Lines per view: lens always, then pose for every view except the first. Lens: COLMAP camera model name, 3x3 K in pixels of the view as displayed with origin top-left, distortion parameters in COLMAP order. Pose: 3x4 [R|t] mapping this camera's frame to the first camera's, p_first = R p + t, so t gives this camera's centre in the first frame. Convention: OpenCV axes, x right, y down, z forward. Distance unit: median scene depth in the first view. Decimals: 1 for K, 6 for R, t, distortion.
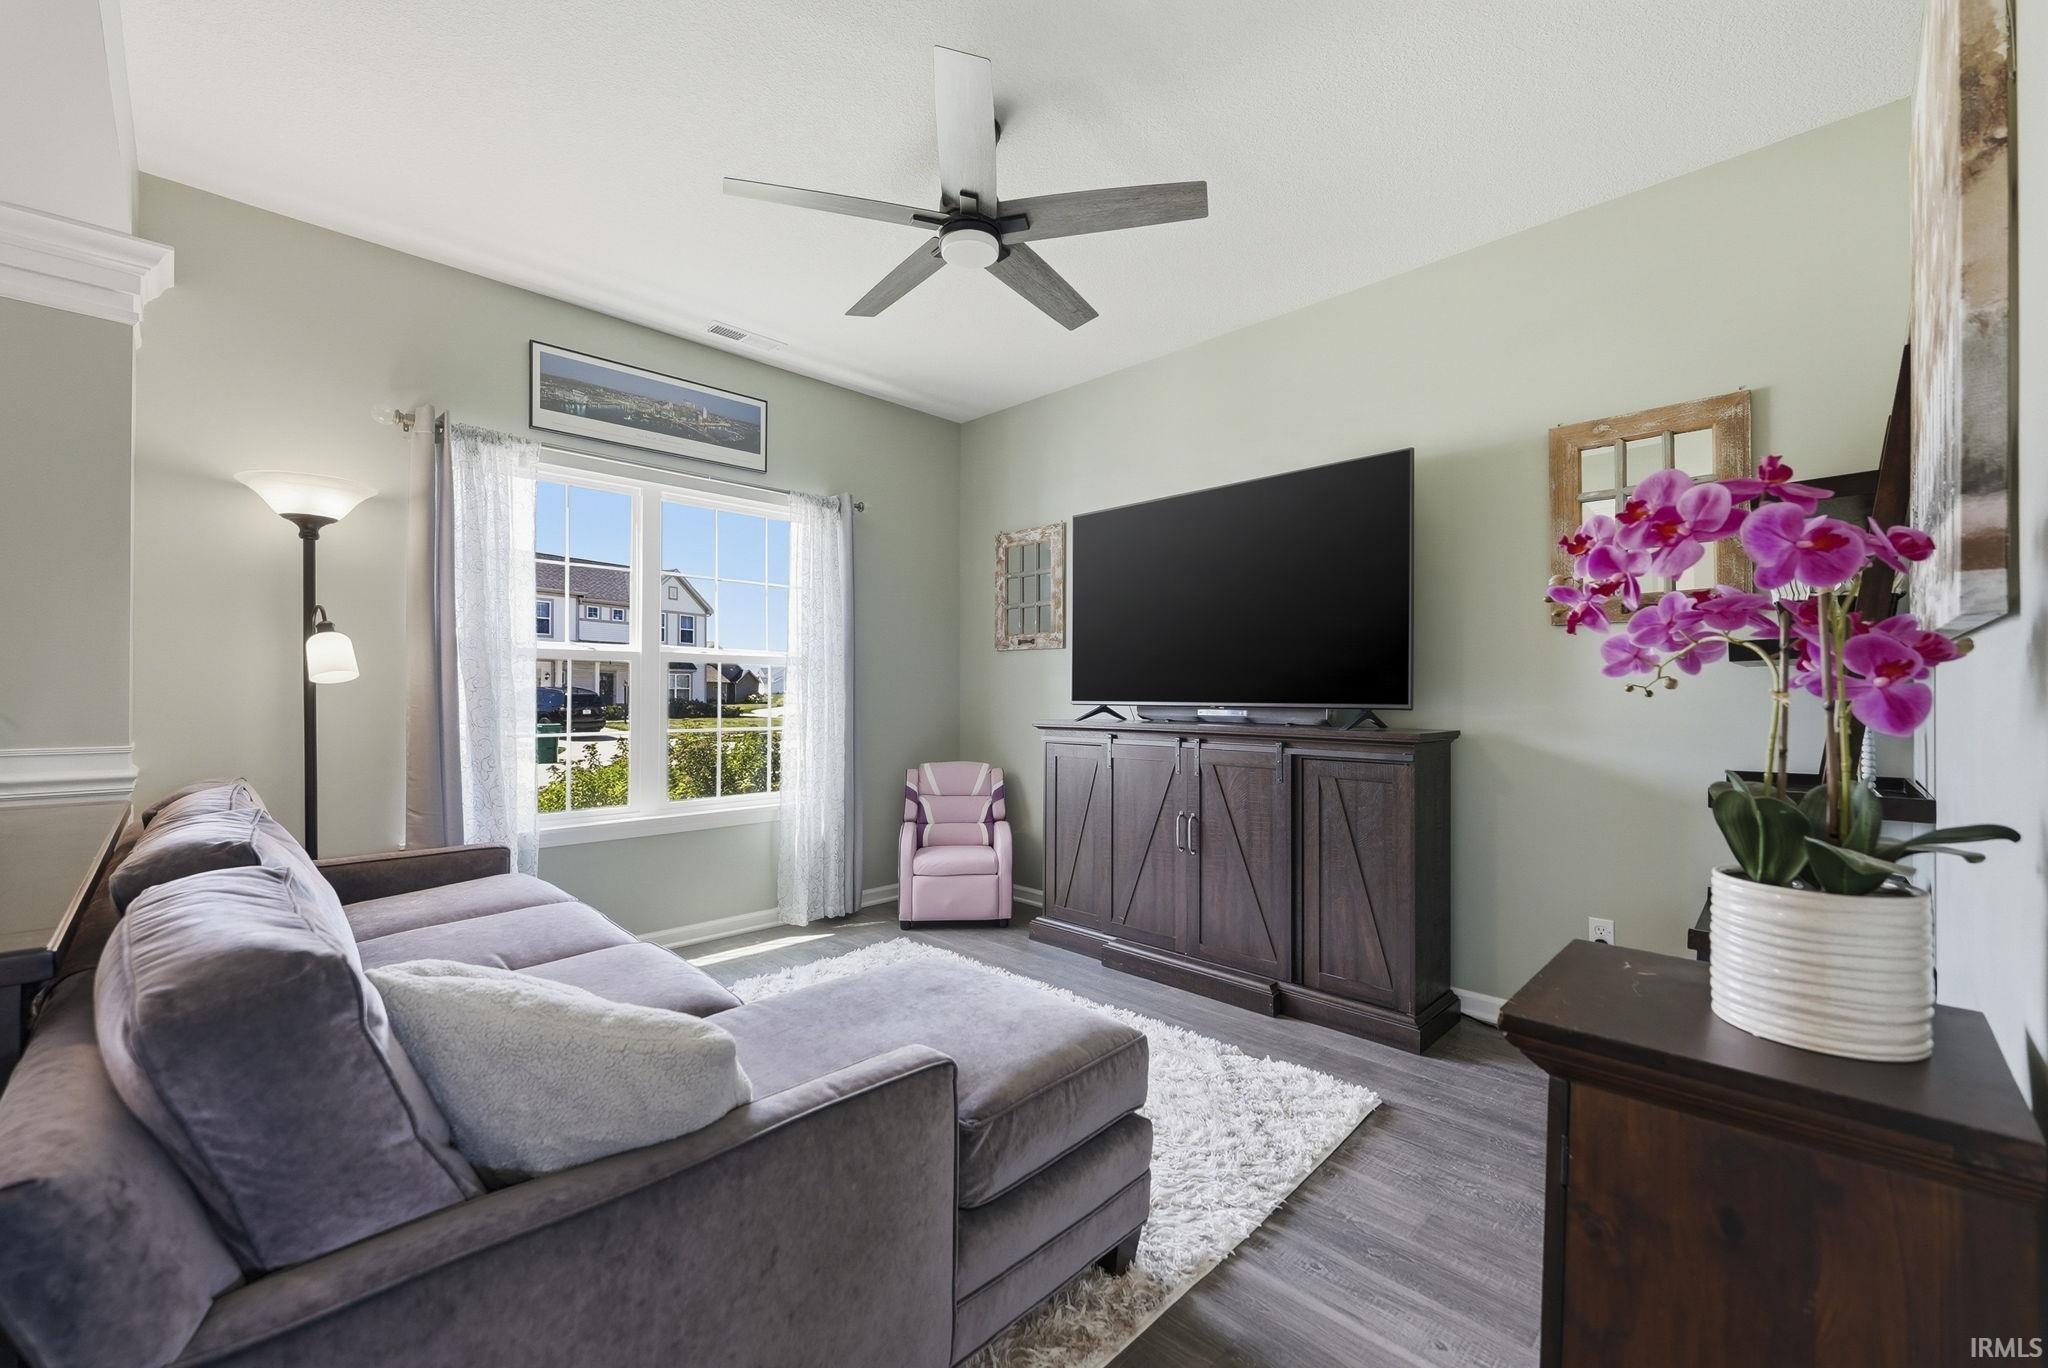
lens RADIAL K [[828.8, 0, 1024.4], [0, 828.8, 689.7], [0, 0, 1]] dist [-0.002620, 0.000030]
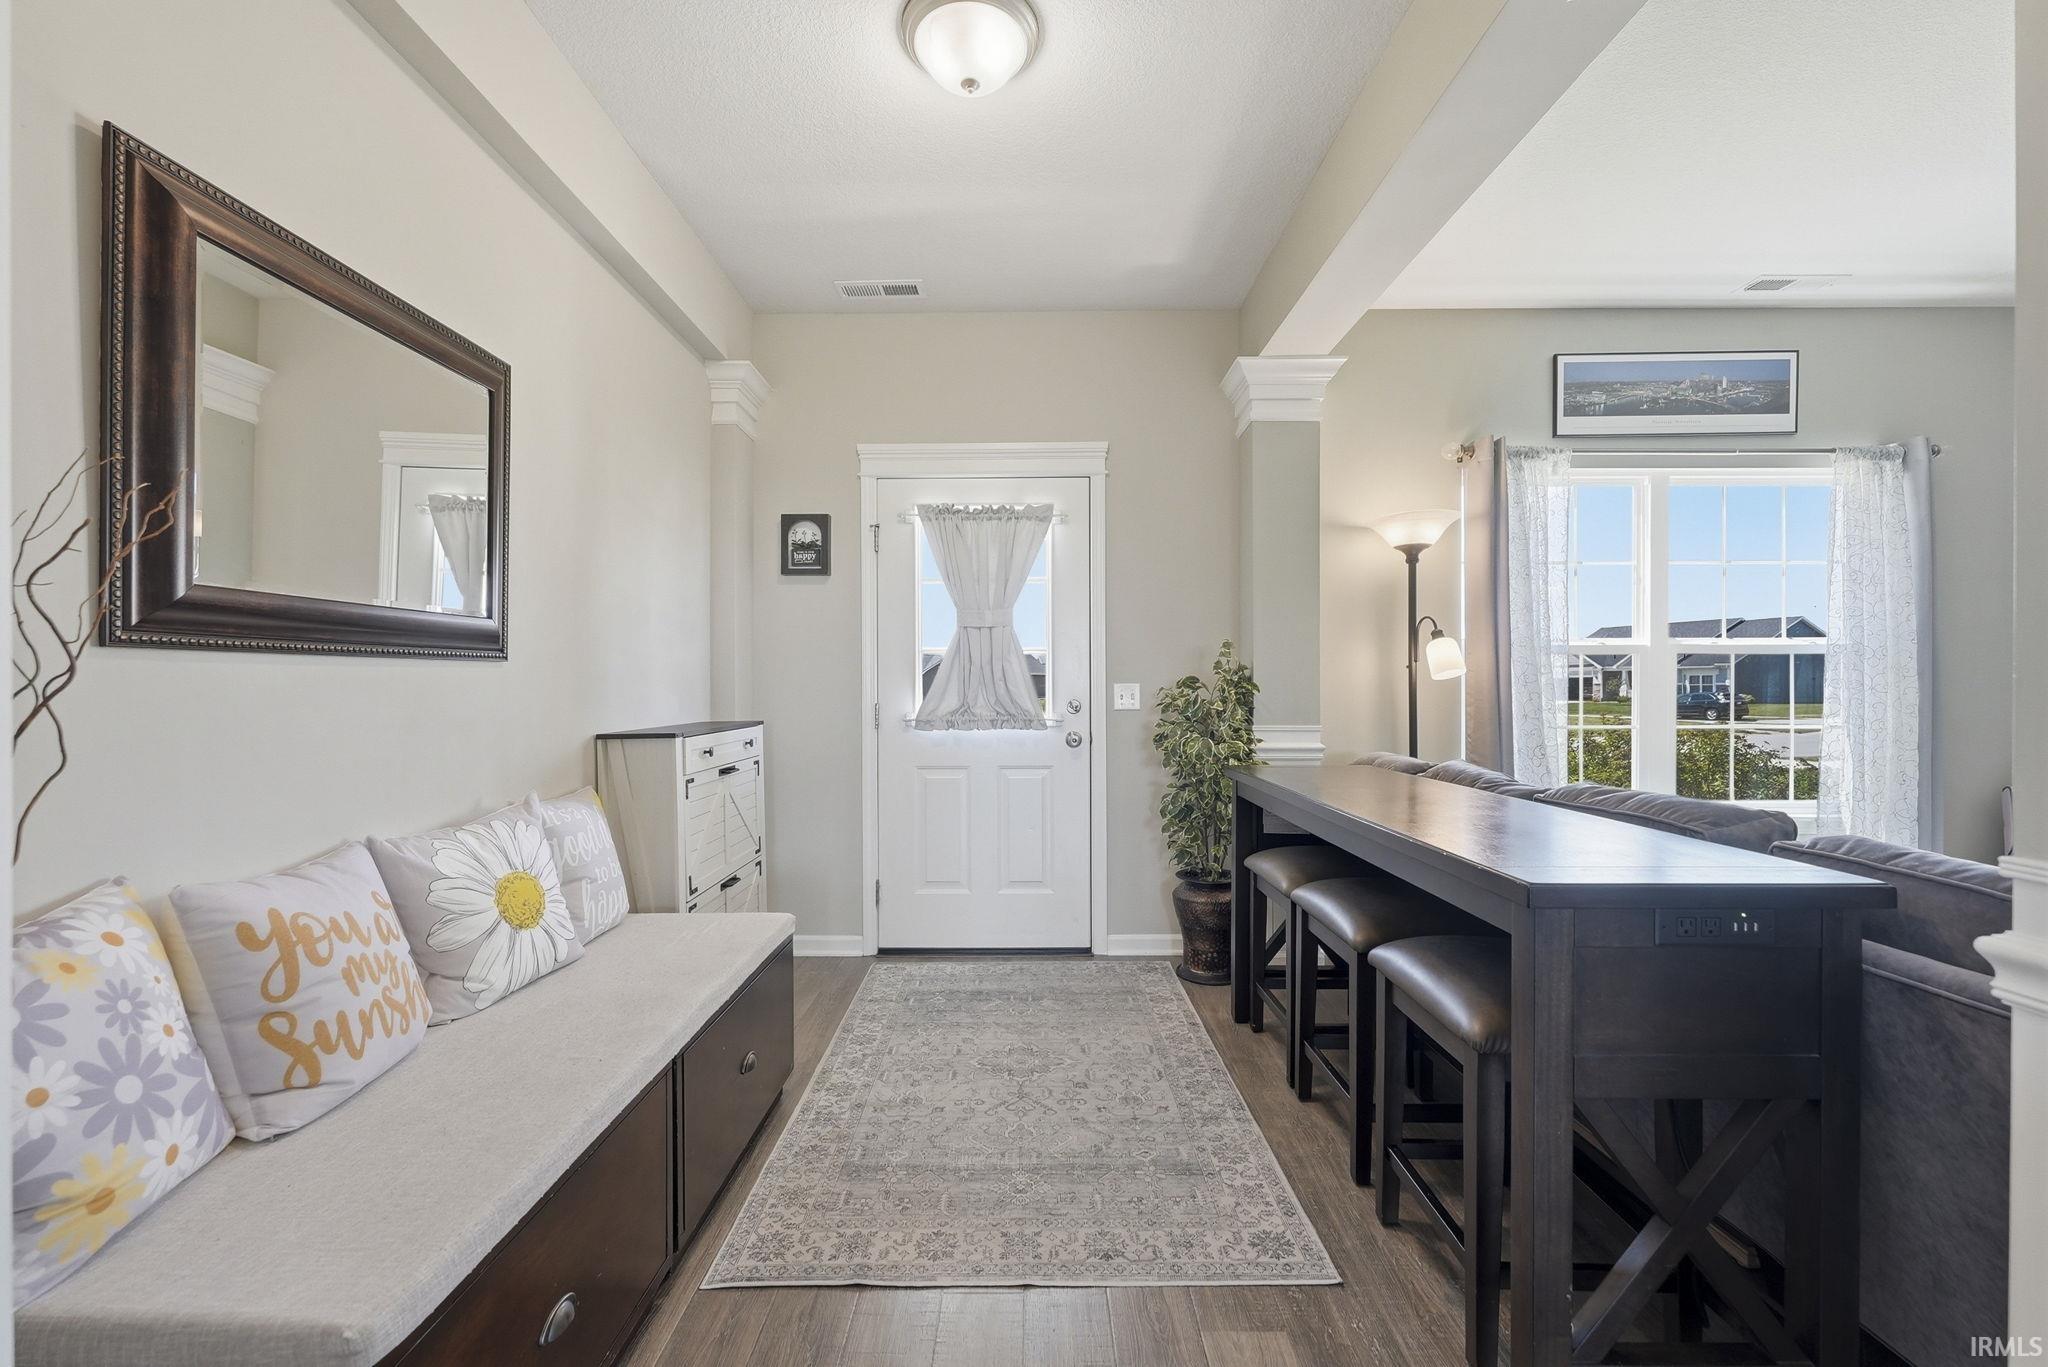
lens RADIAL K [[828.8, 0, 1024.4], [0, 828.8, 689.2], [0, 0, 1]] dist [-0.002620, 0.000030]
pose [[0.697148, -0.001256, -0.716926, -0.299960], [0.006935, 0.999963, 0.004993, -0.003101], [0.716894, -0.008453, 0.697131, -0.223645]]
